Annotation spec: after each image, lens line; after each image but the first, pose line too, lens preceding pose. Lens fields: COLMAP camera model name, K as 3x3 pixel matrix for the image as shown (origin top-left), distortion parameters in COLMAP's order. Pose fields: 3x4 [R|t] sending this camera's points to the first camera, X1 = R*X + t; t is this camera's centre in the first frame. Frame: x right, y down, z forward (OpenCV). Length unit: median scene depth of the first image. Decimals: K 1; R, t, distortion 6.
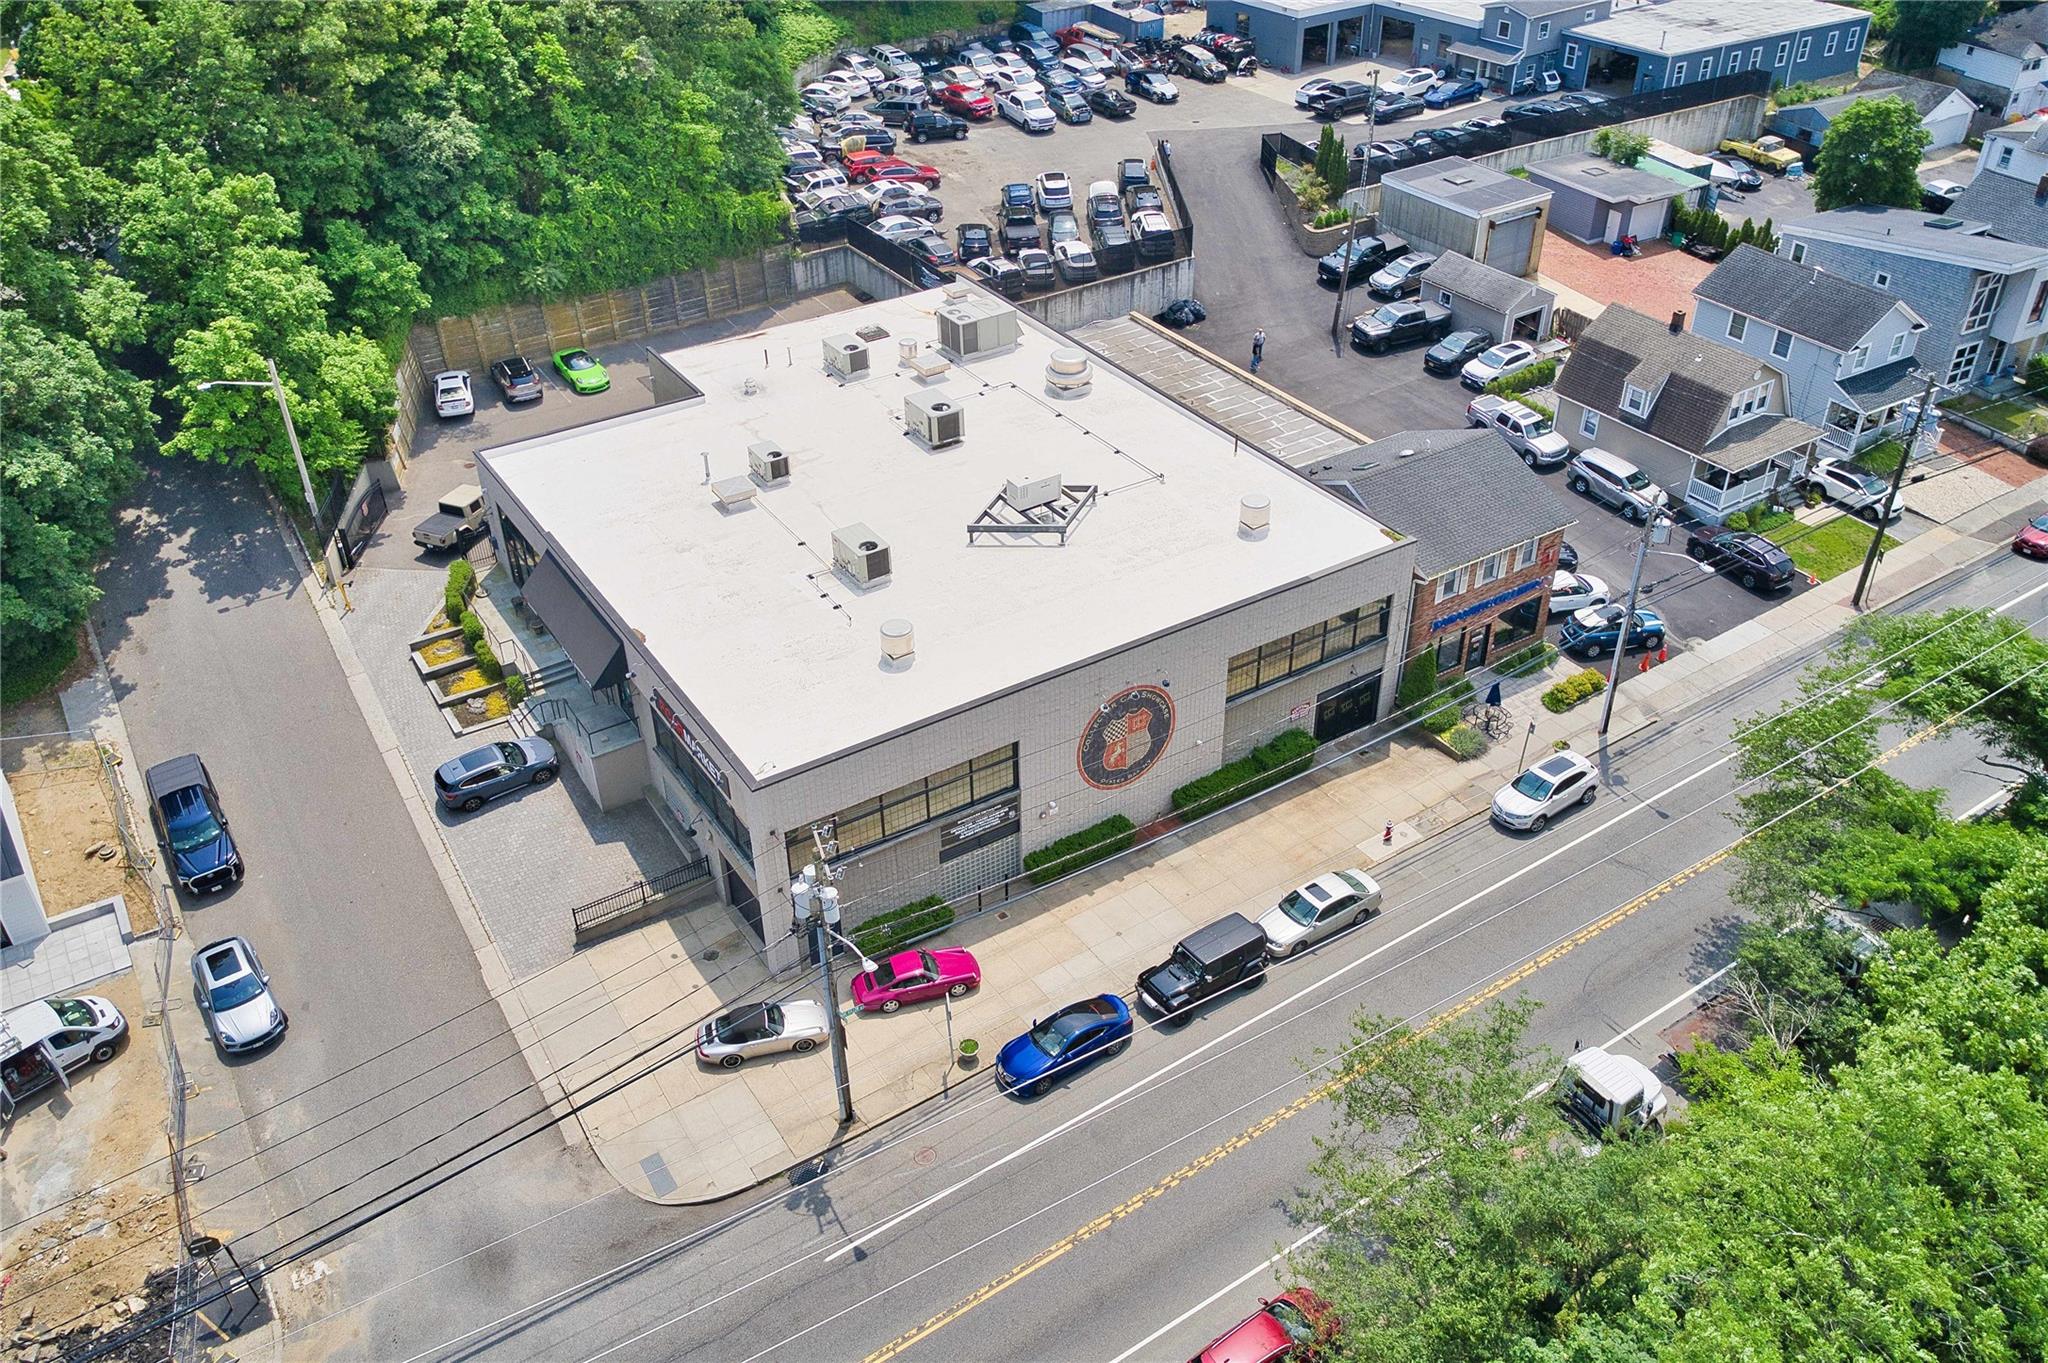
lens RADIAL K [[1651.3, 0, 1023.5], [0, 1651.3, 688.9], [0, 0, 1]] dist [0.040812, -0.034202]
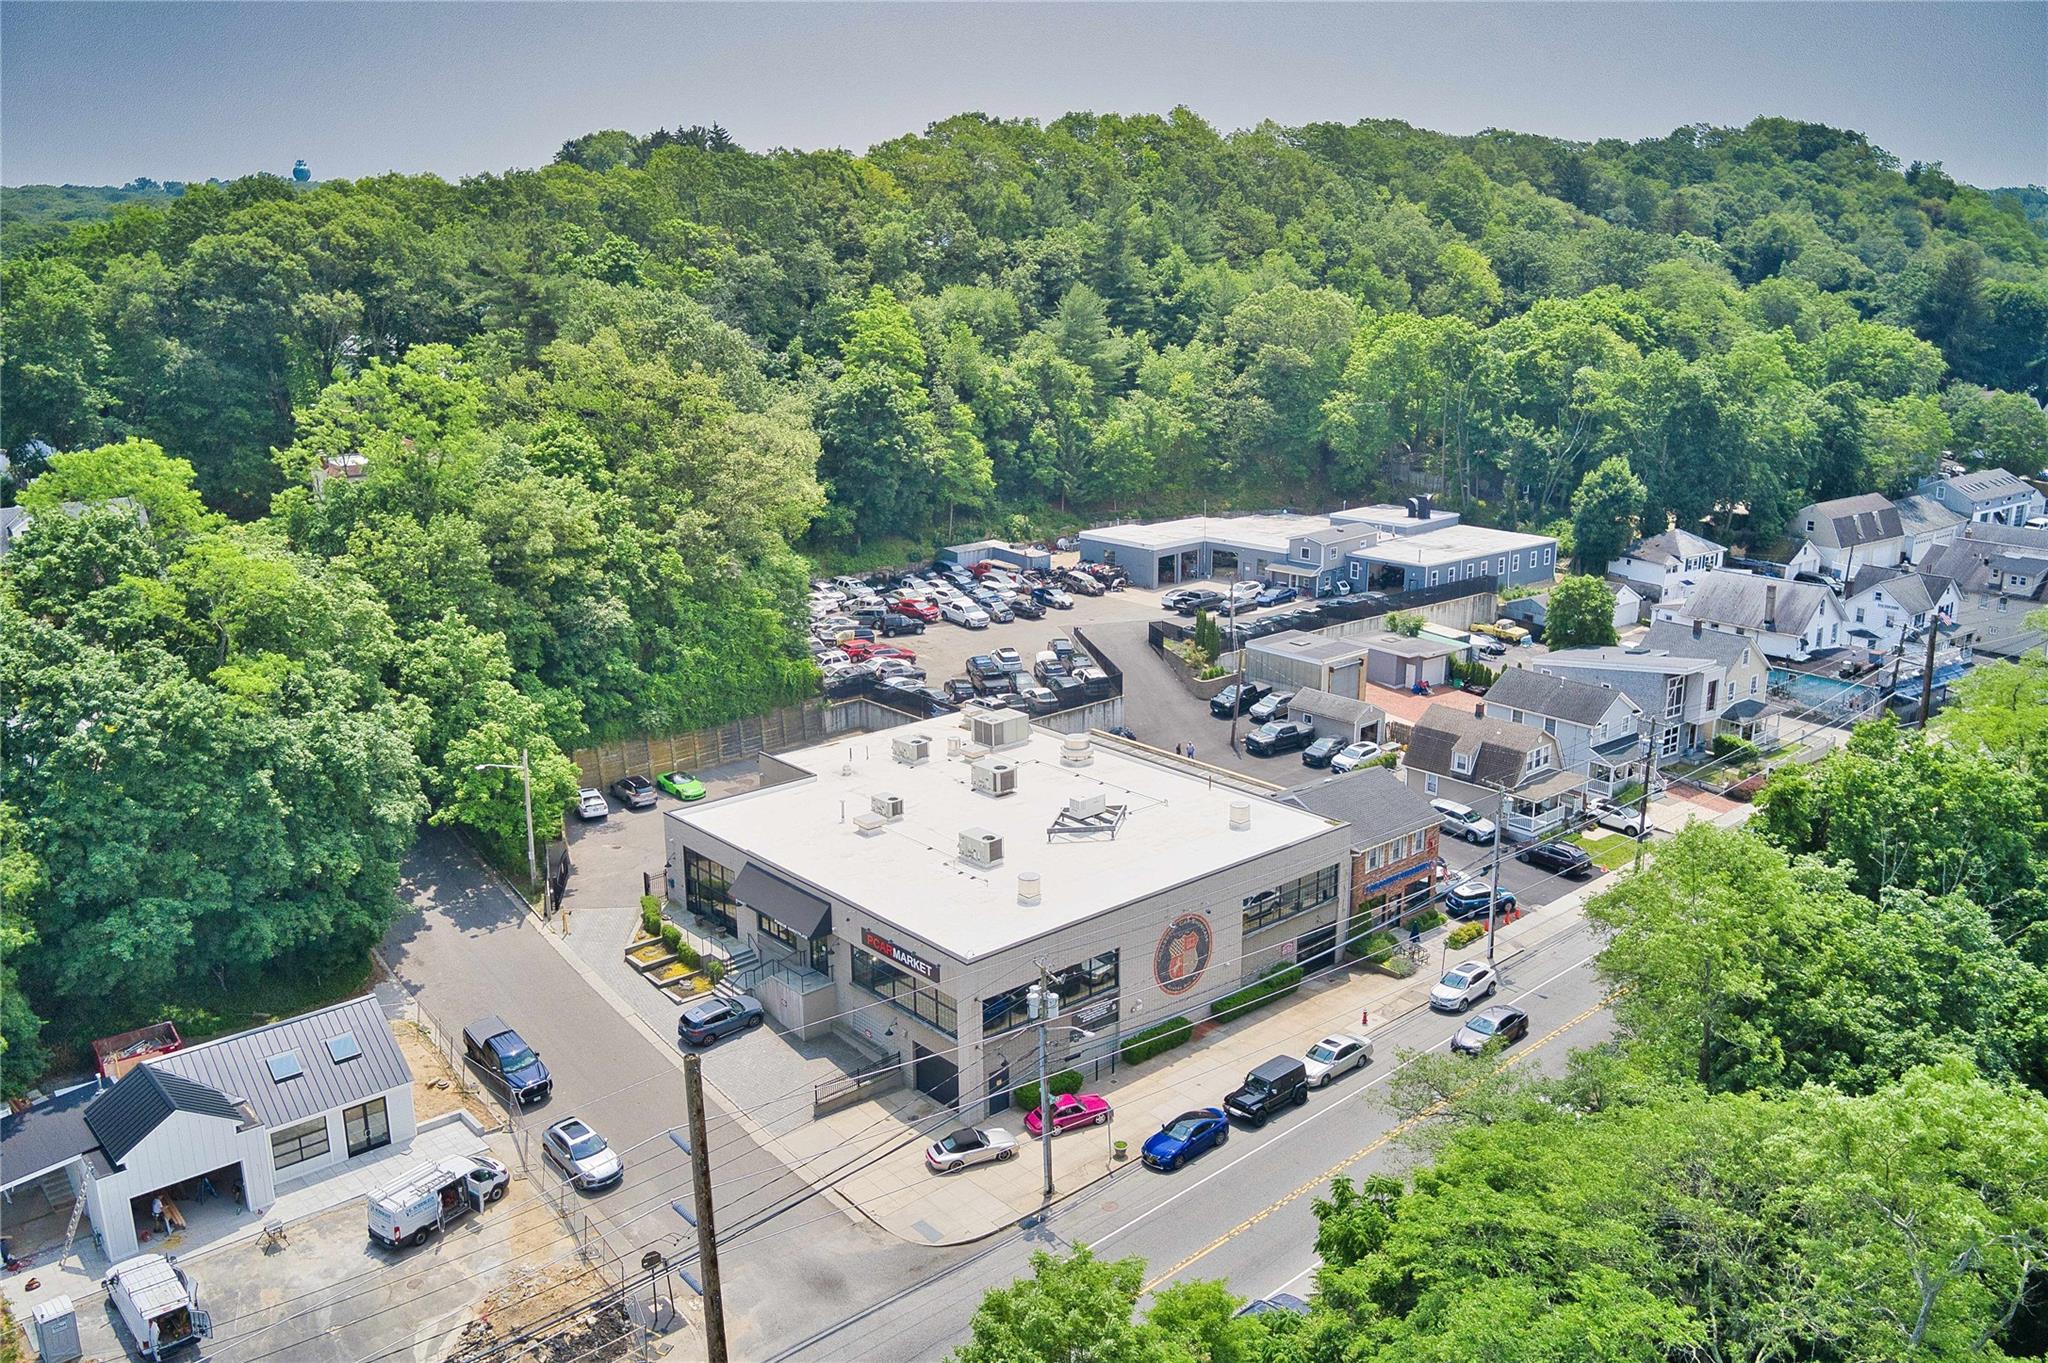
lens RADIAL K [[1651.3, 0, 1023.5], [0, 1651.3, 688.9], [0, 0, 1]] dist [0.040812, -0.034202]
pose [[0.989438, -0.032136, 0.141347, -0.190922], [0.077697, 0.940780, -0.329995, 0.194938], [-0.122372, 0.337492, 0.933340, -0.283926]]
